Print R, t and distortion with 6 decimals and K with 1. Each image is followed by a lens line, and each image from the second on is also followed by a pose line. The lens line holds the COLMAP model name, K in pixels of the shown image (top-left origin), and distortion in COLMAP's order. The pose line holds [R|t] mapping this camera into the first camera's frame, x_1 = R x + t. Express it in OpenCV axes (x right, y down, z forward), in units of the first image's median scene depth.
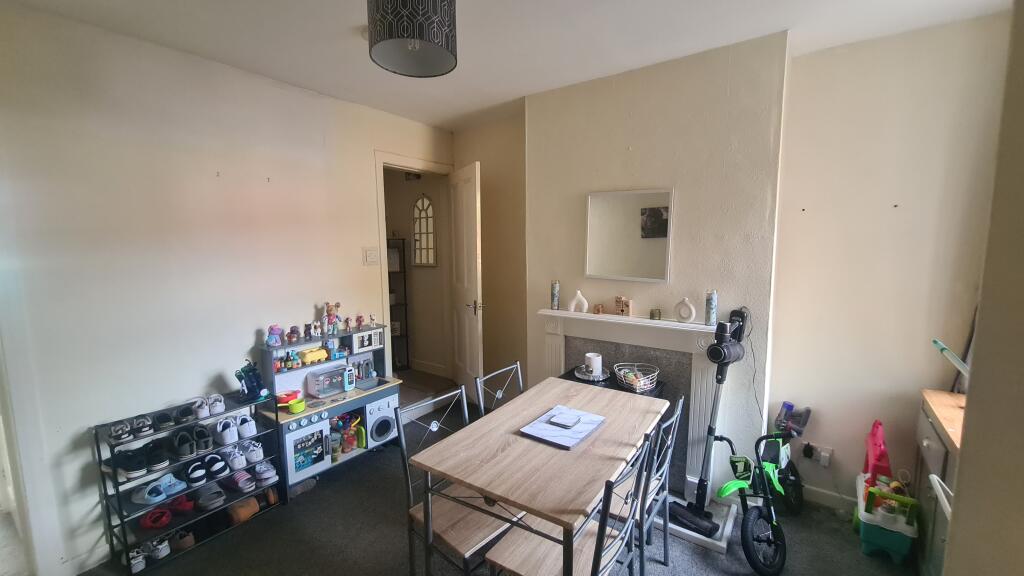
lens RADIAL K [[418.0, 0, 512.0], [0, 418.0, 288.0], [0, 0, 1]] dist [-0.000274, 0.000006]
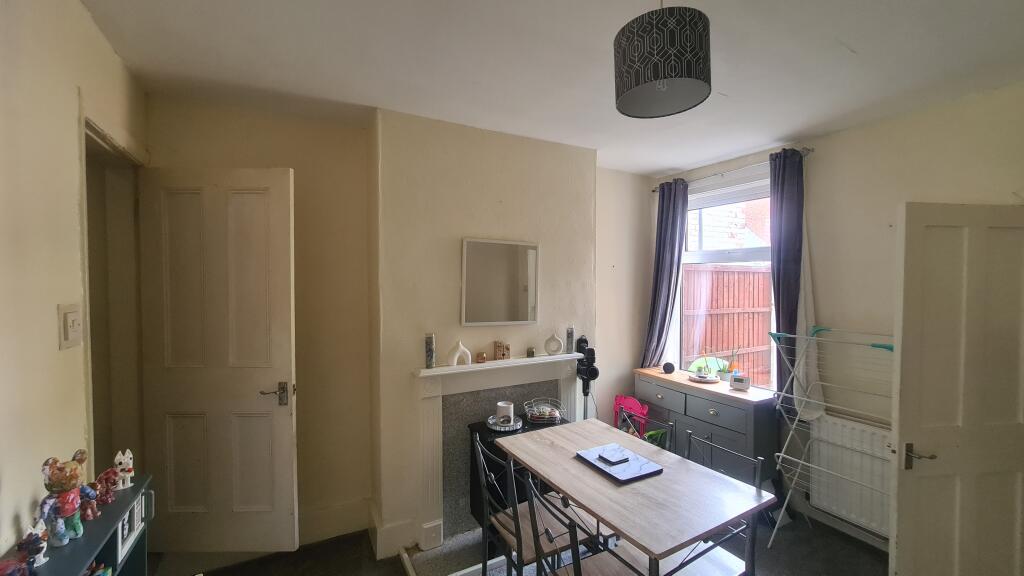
lens RADIAL K [[427.0, 0, 512.0], [0, 427.0, 288.0], [0, 0, 1]] dist [0.001511, 0.000241]
pose [[0.424873, -0.004498, 0.905242, -0.663264], [0.102931, 0.993742, -0.043373, -0.059922], [-0.899382, 0.111605, 0.422677, 0.504465]]
